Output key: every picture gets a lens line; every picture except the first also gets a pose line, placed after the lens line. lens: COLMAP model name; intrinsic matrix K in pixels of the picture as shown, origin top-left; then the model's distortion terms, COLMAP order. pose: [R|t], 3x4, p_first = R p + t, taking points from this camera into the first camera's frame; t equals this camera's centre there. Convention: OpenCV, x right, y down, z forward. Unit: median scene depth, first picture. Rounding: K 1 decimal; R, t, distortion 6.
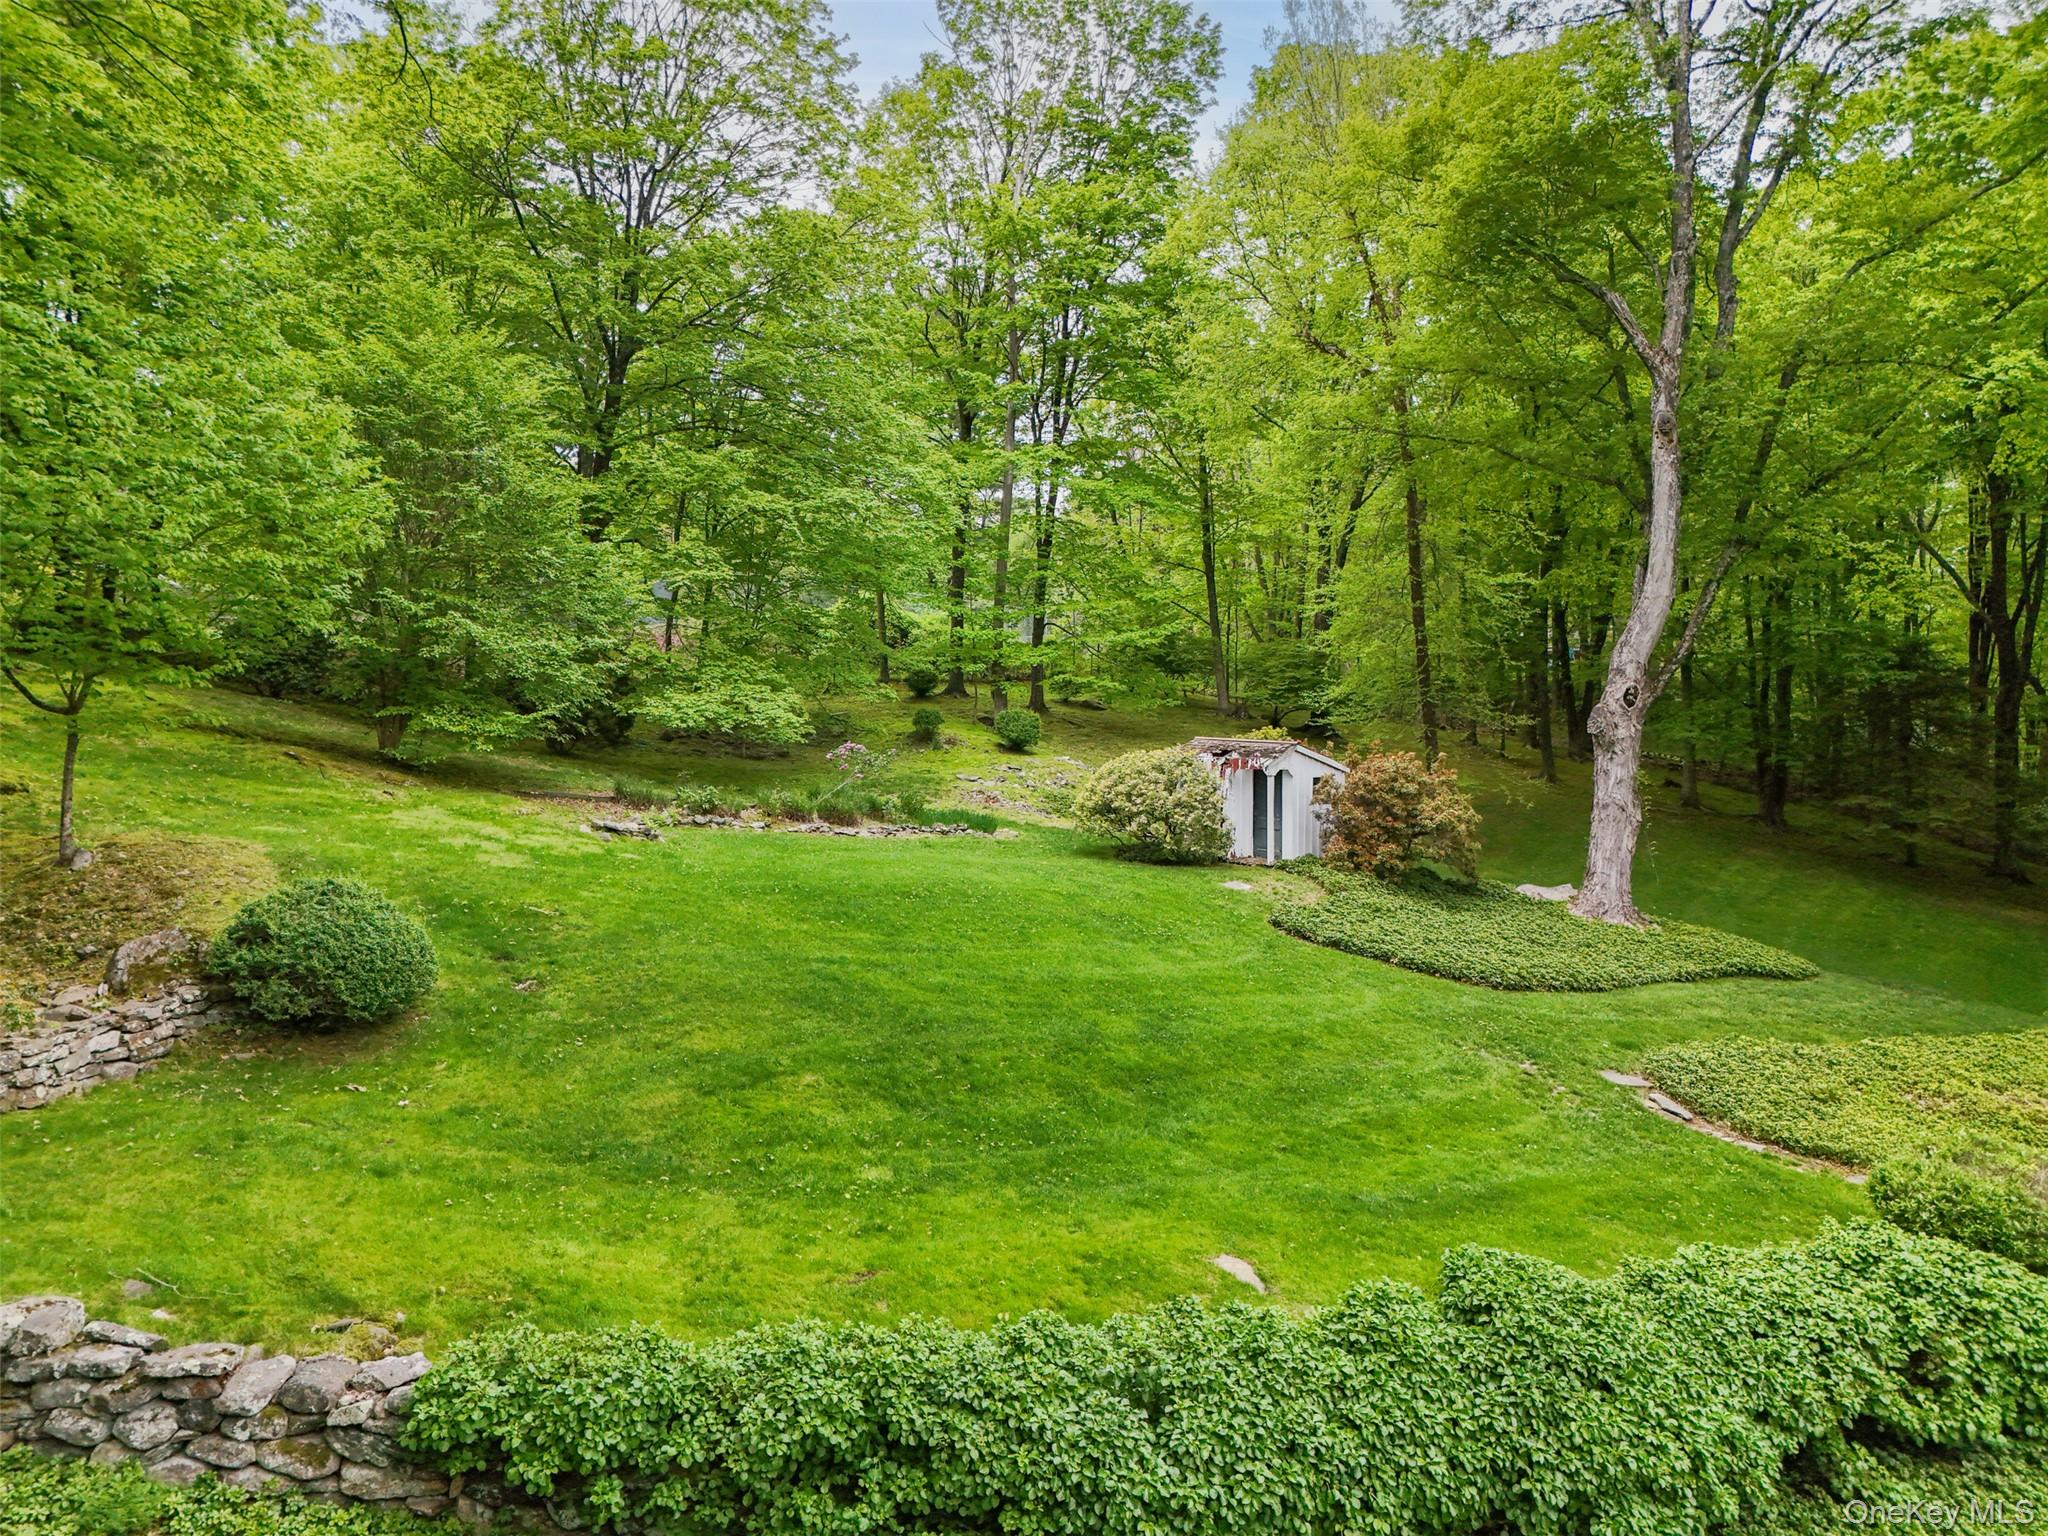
lens RADIAL K [[1686.5, 0, 1024.0], [0, 1686.5, 768.0], [0, 0, 1]] dist [0.170865, -0.216059]
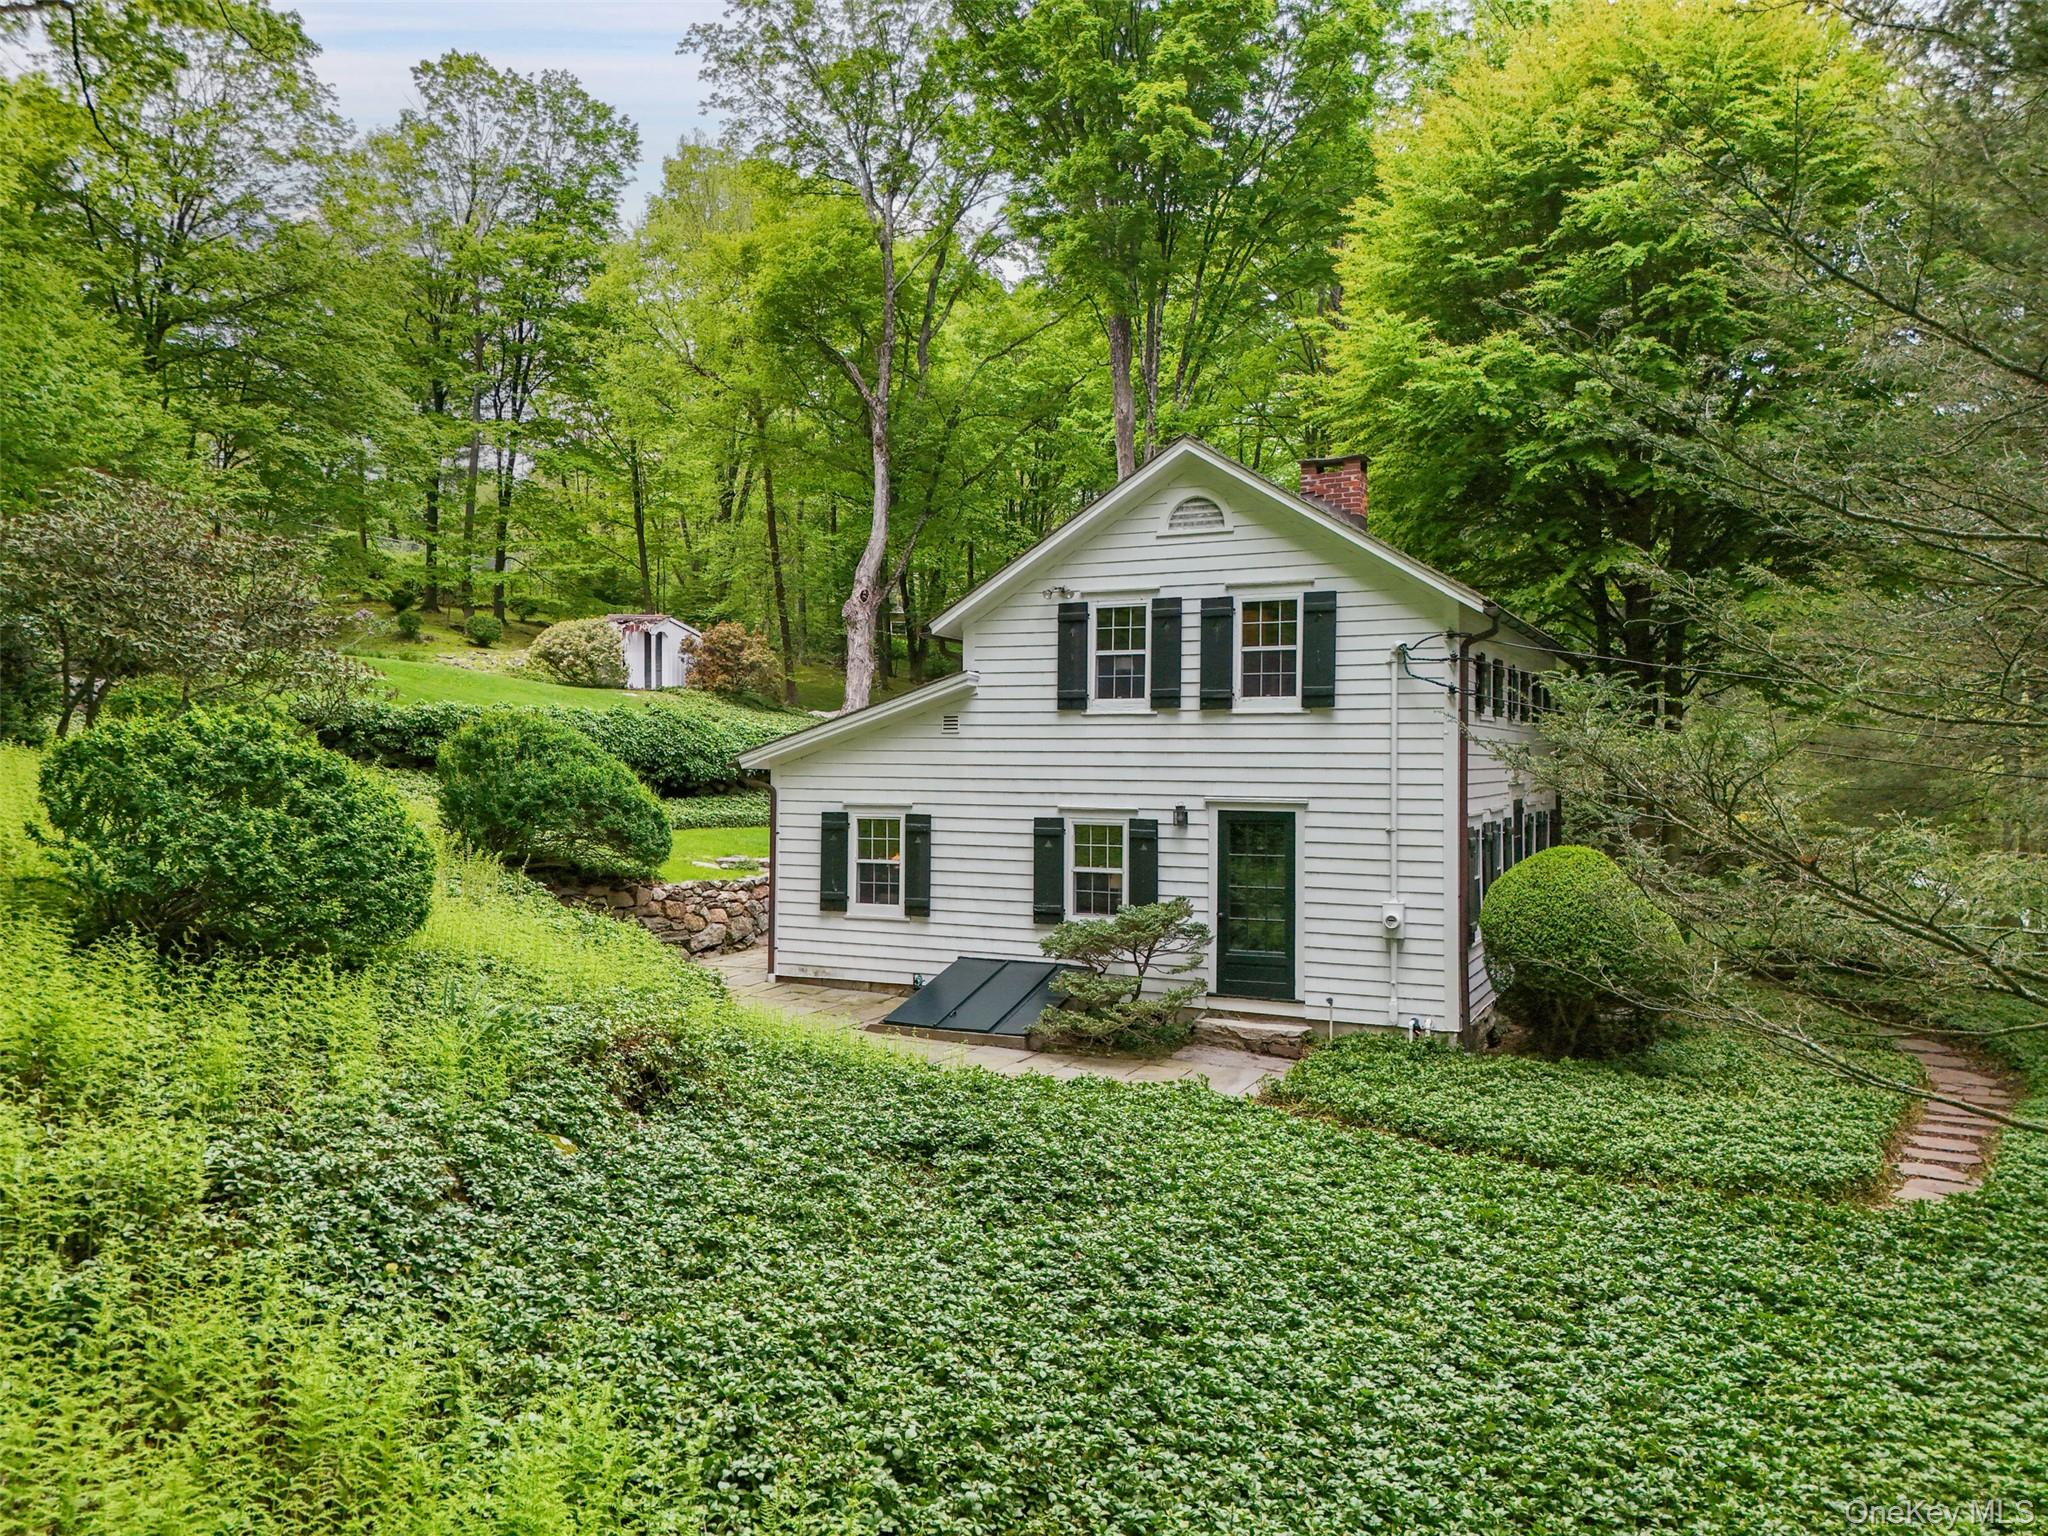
lens RADIAL K [[1686.5, 0, 1024.0], [0, 1686.5, 768.0], [0, 0, 1]] dist [0.170865, -0.216059]
pose [[0.952935, 0.007182, 0.303091, -0.006239], [-0.007447, 0.999972, -0.000281, 0.078885], [-0.303084, -0.001989, 0.952962, -0.406186]]
